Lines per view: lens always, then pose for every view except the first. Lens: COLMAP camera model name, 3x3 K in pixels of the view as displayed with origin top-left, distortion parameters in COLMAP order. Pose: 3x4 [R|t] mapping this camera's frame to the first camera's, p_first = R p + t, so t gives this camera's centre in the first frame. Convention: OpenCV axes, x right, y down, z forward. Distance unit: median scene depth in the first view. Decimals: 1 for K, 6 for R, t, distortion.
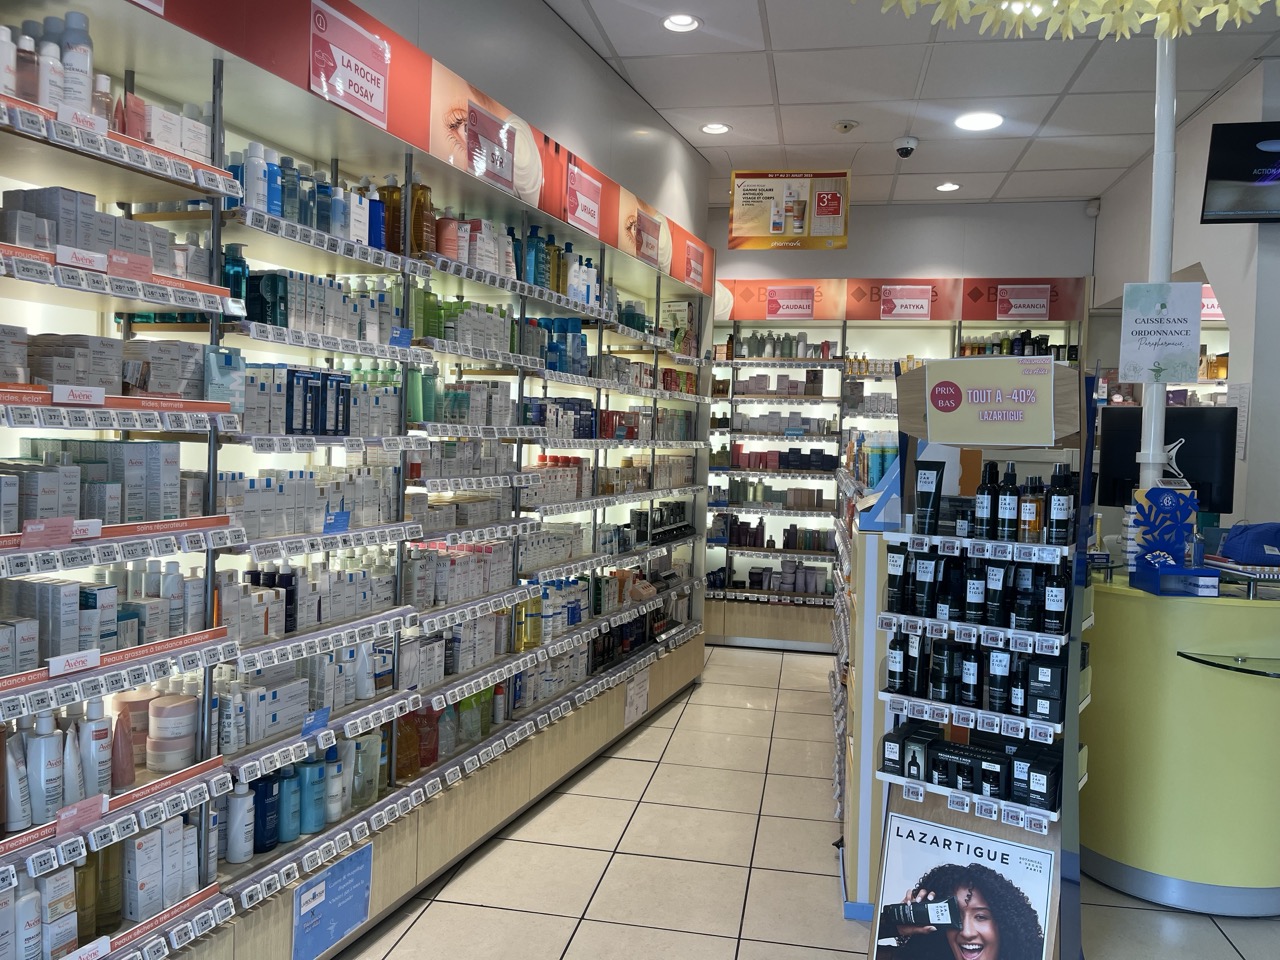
lens RADIAL K [[967.5, 0, 636.2], [0, 967.5, 481.0], [0, 0, 1]] dist [0.068593, -0.095946]
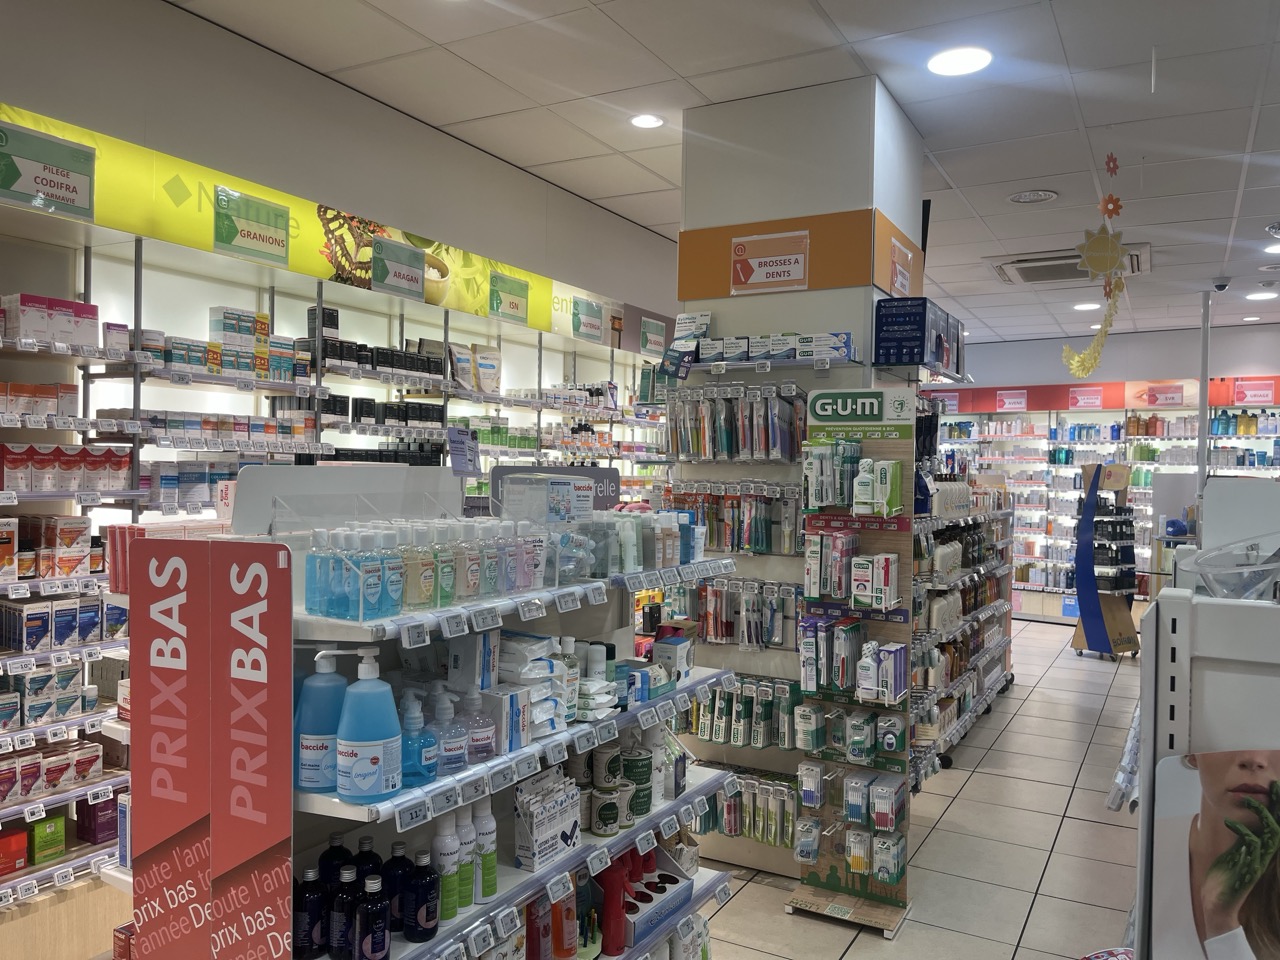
lens RADIAL K [[967.5, 0, 640.3], [0, 967.5, 482.0], [0, 0, 1]] dist [0.068593, -0.095946]
pose [[-0.310696, -0.020497, -0.950288, 3.401309], [-0.072325, 0.997379, 0.002133, 0.038008], [0.947754, 0.069392, -0.311364, 0.442546]]
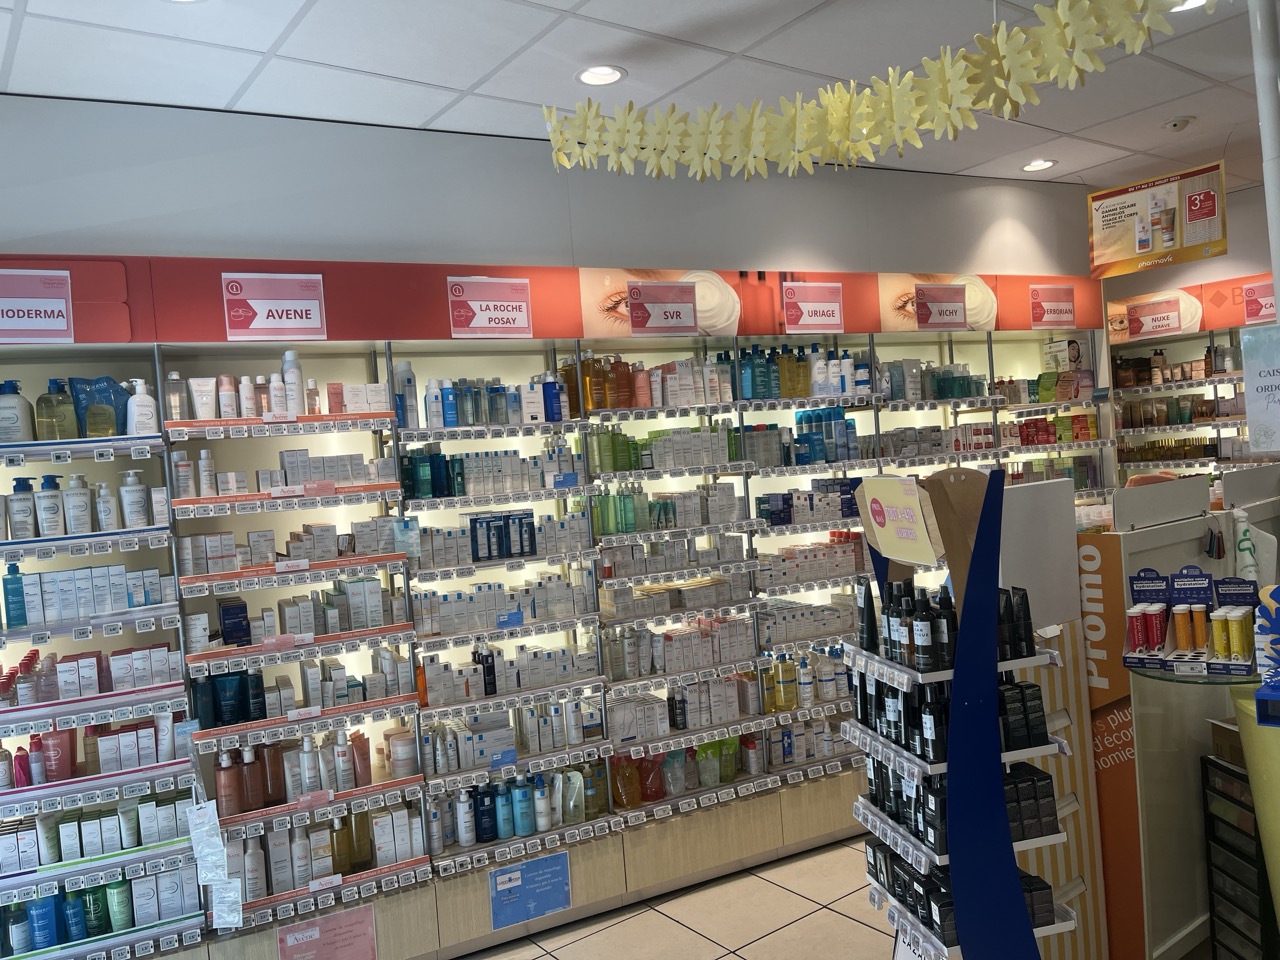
lens RADIAL K [[967.5, 0, 647.2], [0, 967.5, 484.7], [0, 0, 1]] dist [0.068593, -0.095946]
pose [[0.731752, -0.069209, -0.678048, 0.695062], [0.066693, 0.997328, -0.029822, -0.084847], [0.678300, -0.023399, 0.734413, 0.074172]]
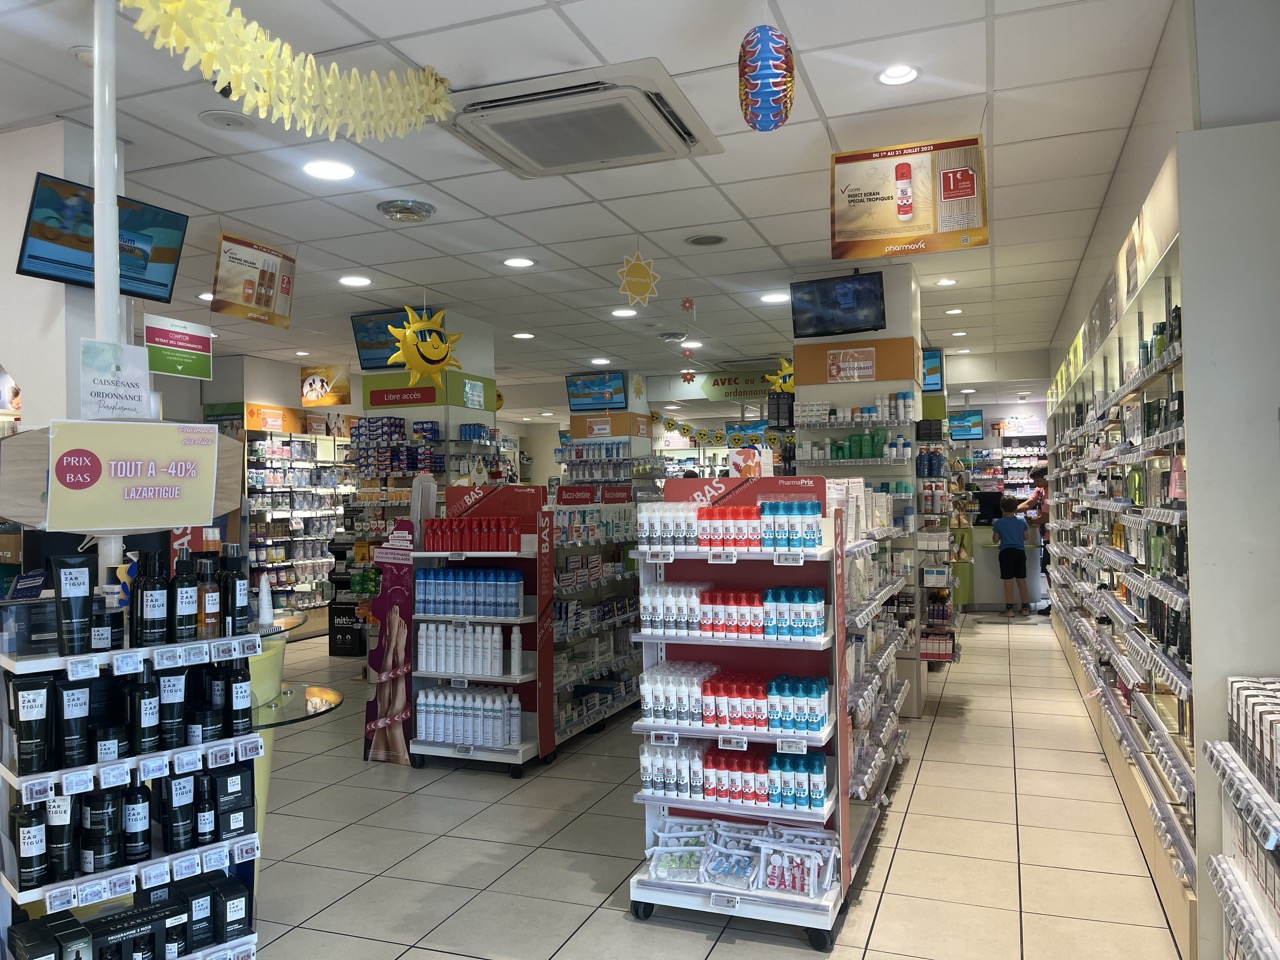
lens RADIAL K [[967.5, 0, 632.8], [0, 967.5, 474.1], [0, 0, 1]] dist [0.068593, -0.095946]
pose [[0.172635, -0.009384, 0.984941, -0.303020], [0.066550, 0.997781, -0.002158, -0.043543], [-0.982735, 0.065921, 0.172876, 0.367687]]
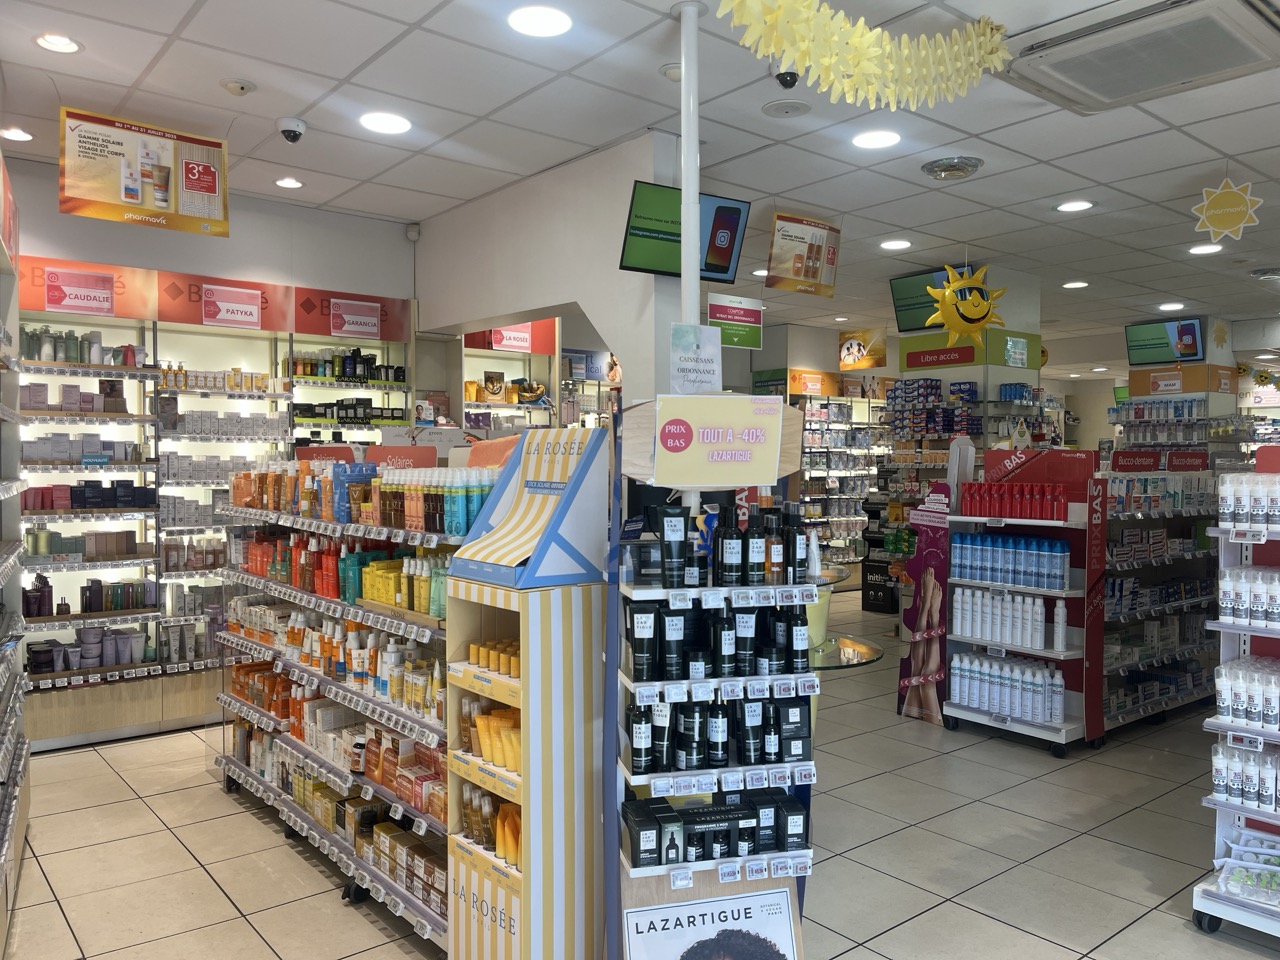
lens RADIAL K [[967.5, 0, 639.0], [0, 967.5, 482.1], [0, 0, 1]] dist [0.068593, -0.095946]
pose [[0.643214, -0.044961, 0.764366, -0.336941], [0.051633, 0.998549, 0.015286, -0.048826], [-0.763944, 0.029634, 0.644602, 0.367570]]
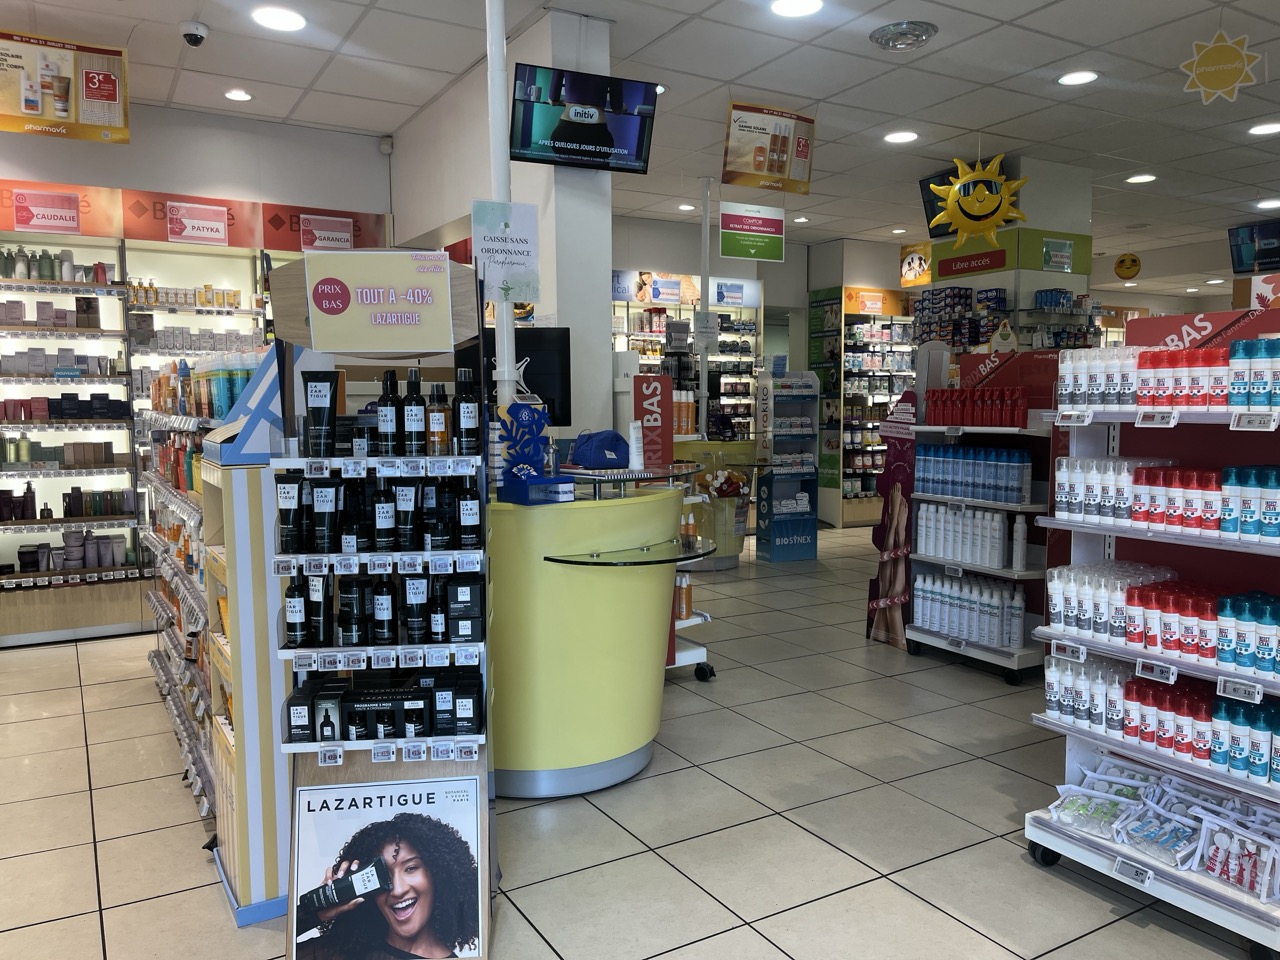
lens RADIAL K [[967.5, 0, 639.3], [0, 967.5, 479.5], [0, 0, 1]] dist [0.068593, -0.095946]
pose [[0.752162, -0.084268, 0.653568, -0.044941], [0.056636, 0.996387, 0.063290, 0.029747], [-0.656540, -0.010589, 0.754217, 0.142321]]
